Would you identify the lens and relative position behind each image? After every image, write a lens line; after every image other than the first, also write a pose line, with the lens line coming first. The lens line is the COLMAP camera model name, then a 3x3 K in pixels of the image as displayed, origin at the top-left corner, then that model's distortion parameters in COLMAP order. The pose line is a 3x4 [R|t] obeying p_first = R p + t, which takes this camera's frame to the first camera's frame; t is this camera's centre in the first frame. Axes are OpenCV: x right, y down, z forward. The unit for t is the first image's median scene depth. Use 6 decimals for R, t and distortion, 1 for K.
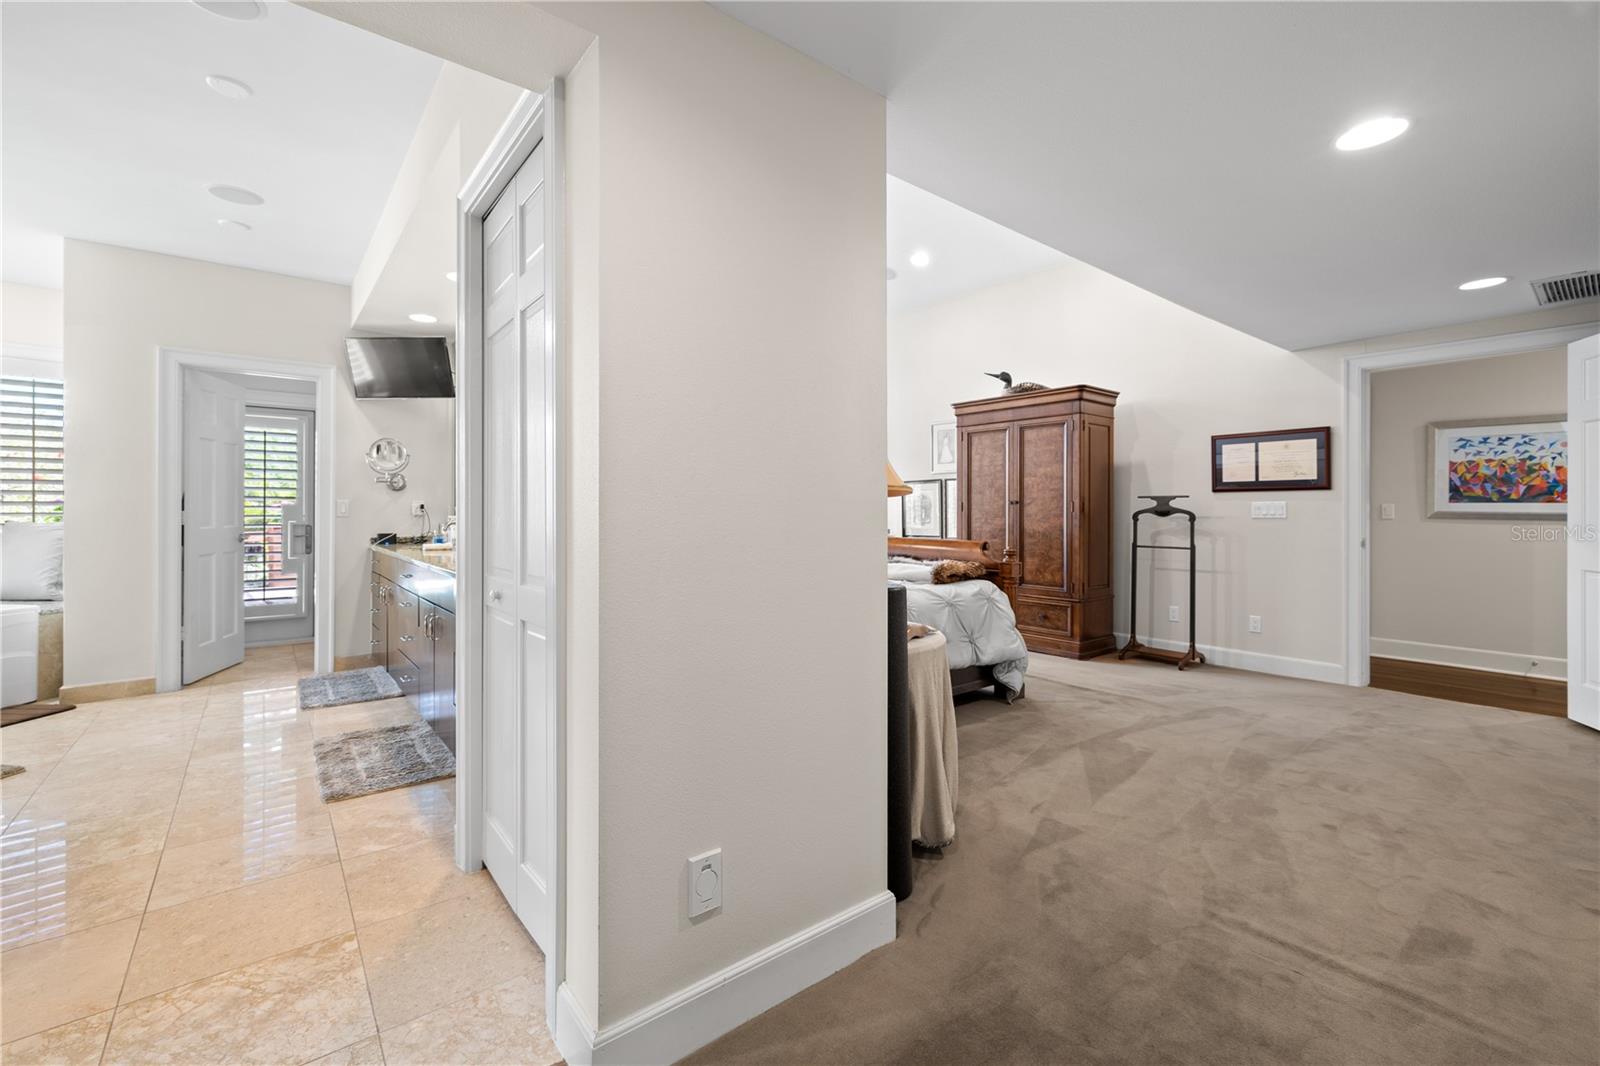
lens RADIAL K [[676.4, 0, 794.0], [0, 676.4, 509.0], [0, 0, 1]] dist [0.001469, 0.000135]
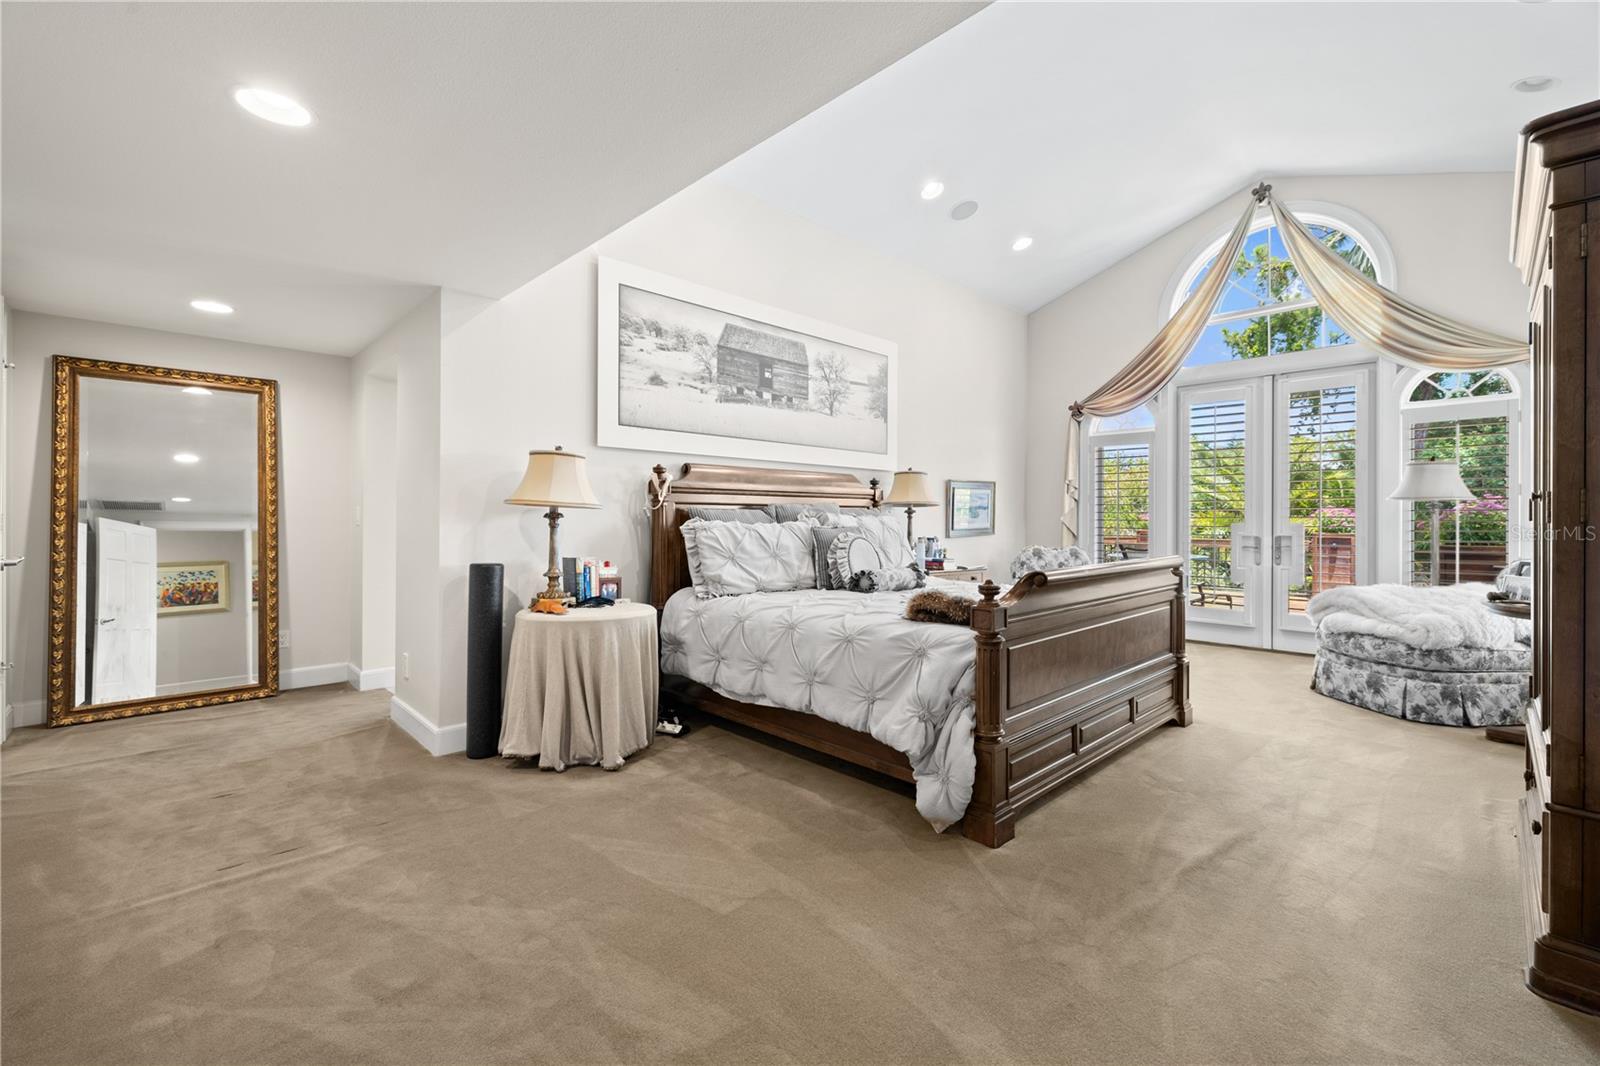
lens RADIAL K [[673.6, 0, 797.9], [0, 673.6, 519.7], [0, 0, 1]] dist [-0.000154, 0.000187]
pose [[0.099009, 0.001426, -0.995086, 0.756658], [-0.001117, 0.999999, 0.001322, 0.003071], [0.995086, 0.000981, 0.099010, 0.669218]]
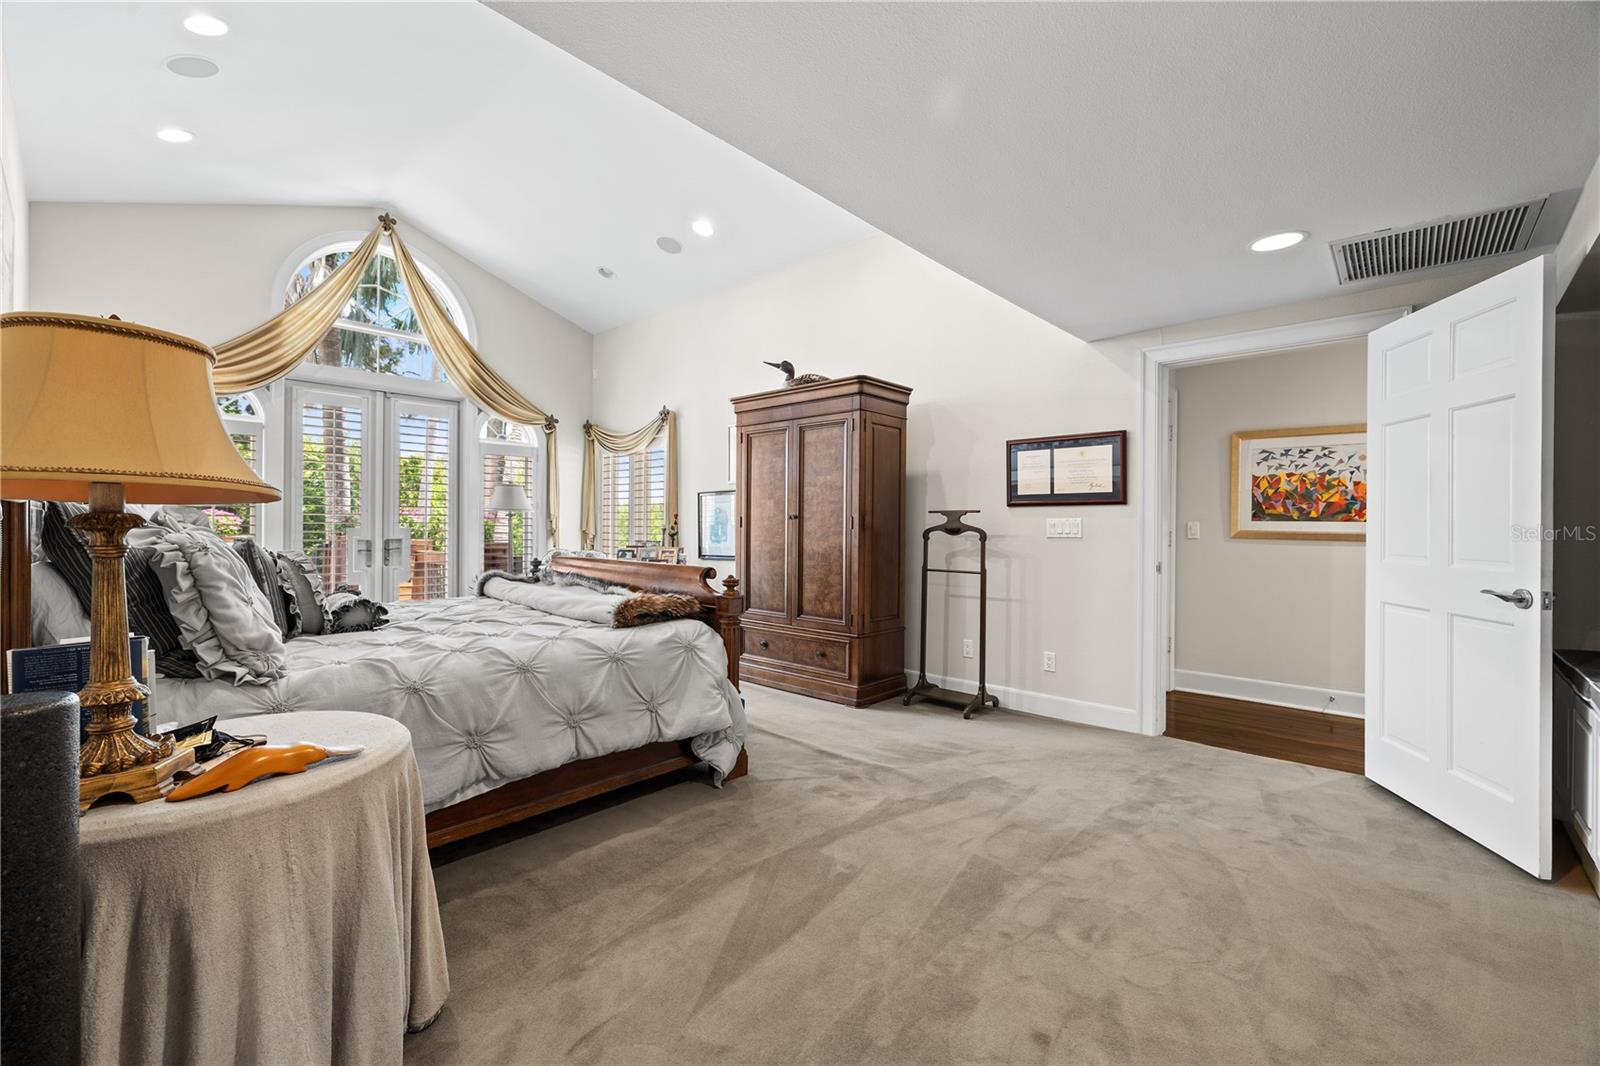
lens RADIAL K [[669.0, 0, 796.7], [0, 669.0, 526.5], [0, 0, 1]] dist [0.001376, 0.000056]
pose [[0.988304, 0.005994, 0.152377, 0.240046], [-0.006418, 0.999977, 0.002289, -0.000116], [-0.152360, -0.003240, 0.988320, 0.217645]]
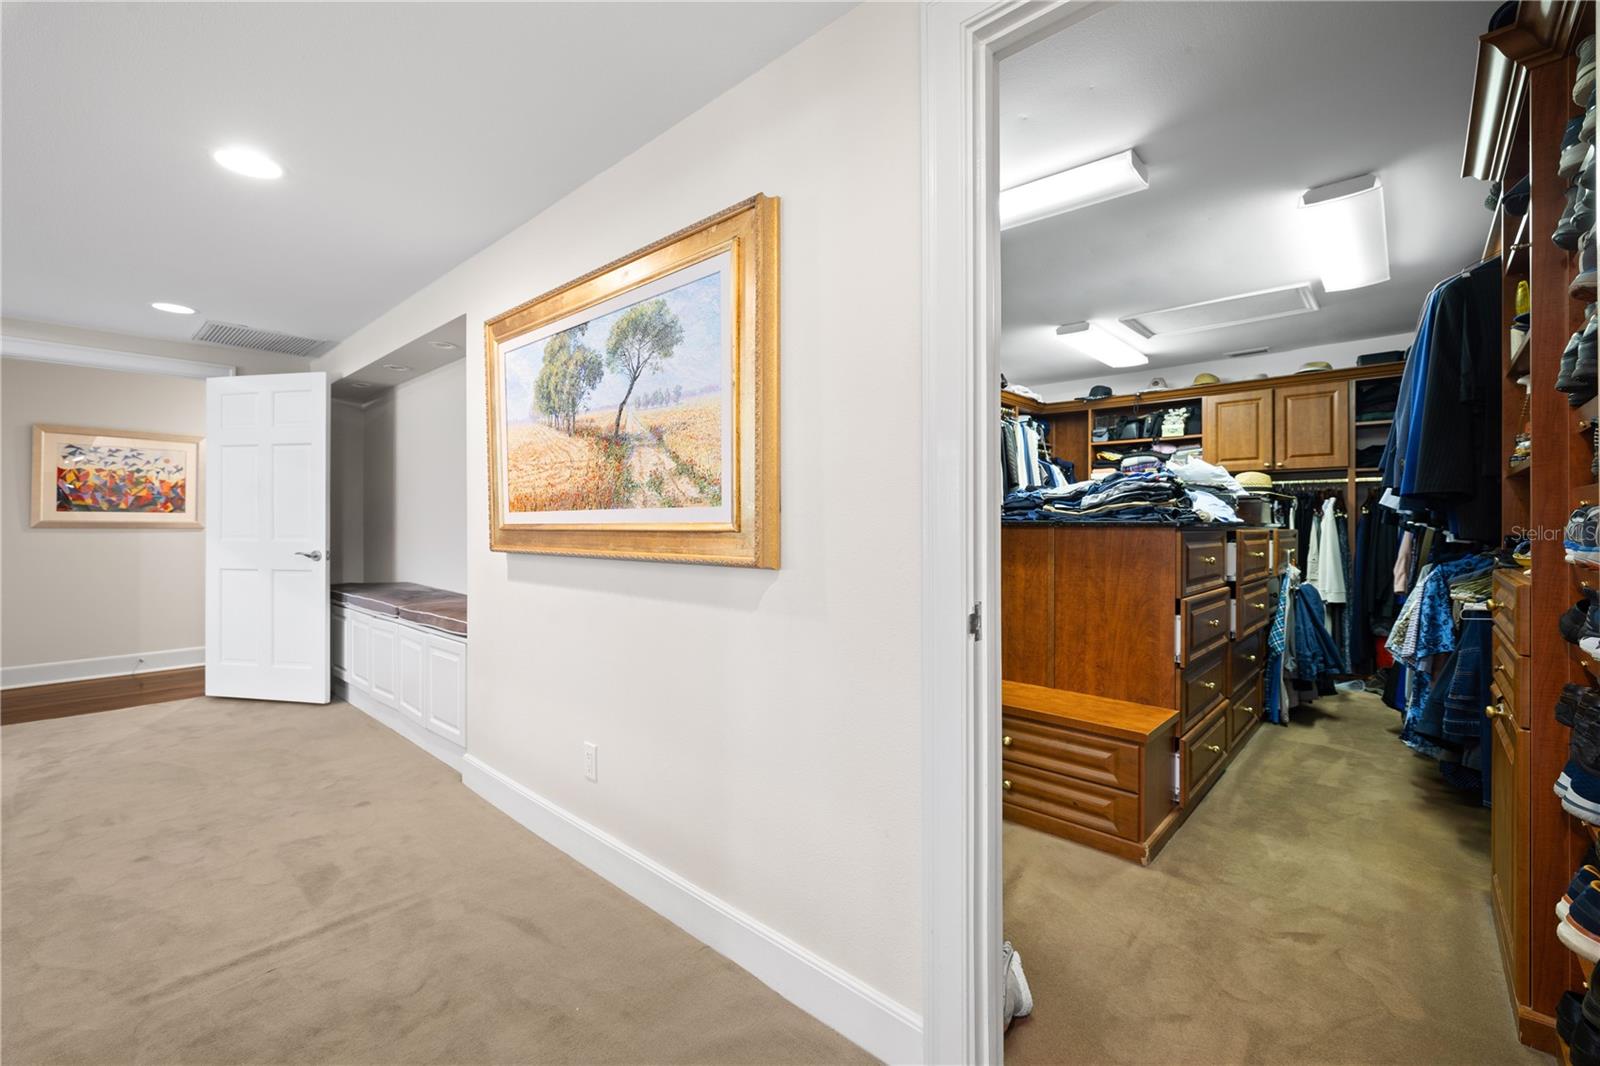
lens RADIAL K [[672.6, 0, 798.7], [0, 672.6, 522.3], [0, 0, 1]] dist [0.000982, 0.000237]
pose [[-0.159279, -0.001986, 0.987232, -0.131237], [-0.000420, 0.999998, 0.001944, 0.003763], [-0.987234, -0.000105, -0.159279, 0.132571]]
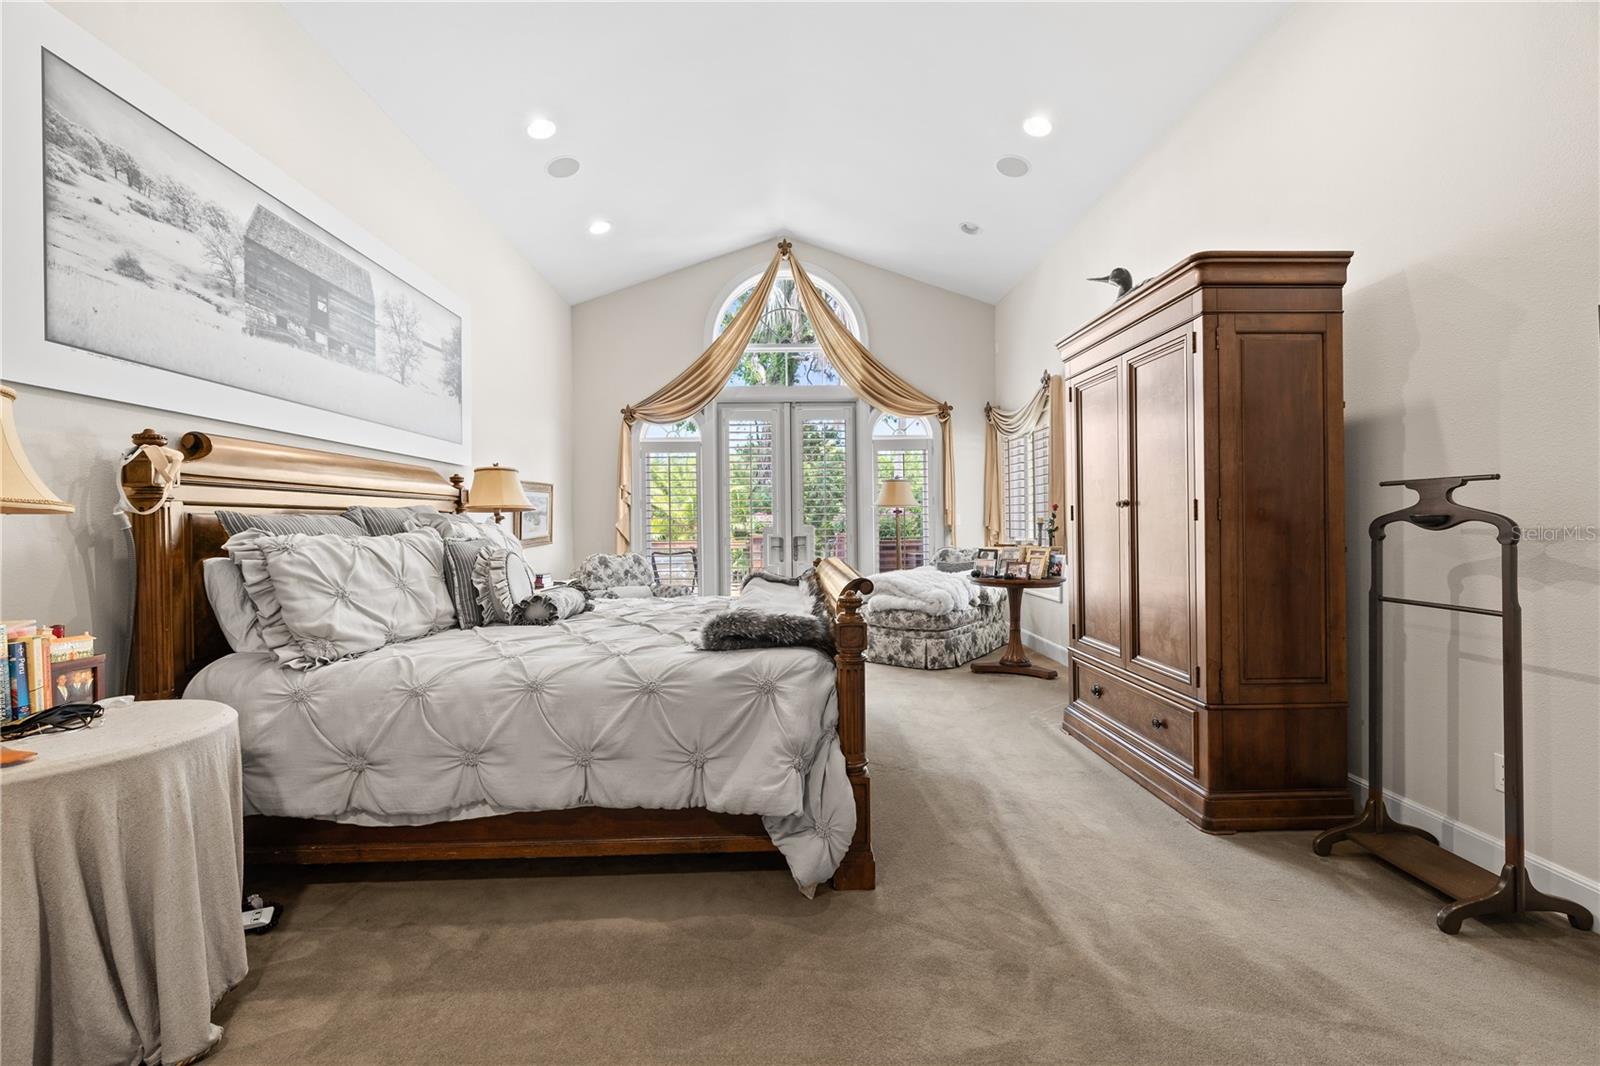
lens RADIAL K [[672.6, 0, 798.7], [0, 672.6, 522.3], [0, 0, 1]] dist [0.000982, 0.000237]
pose [[0.802884, -0.010297, -0.596046, 0.513825], [0.013169, 0.999913, 0.000466, 0.001685], [0.595989, -0.008223, 0.802950, 0.482789]]
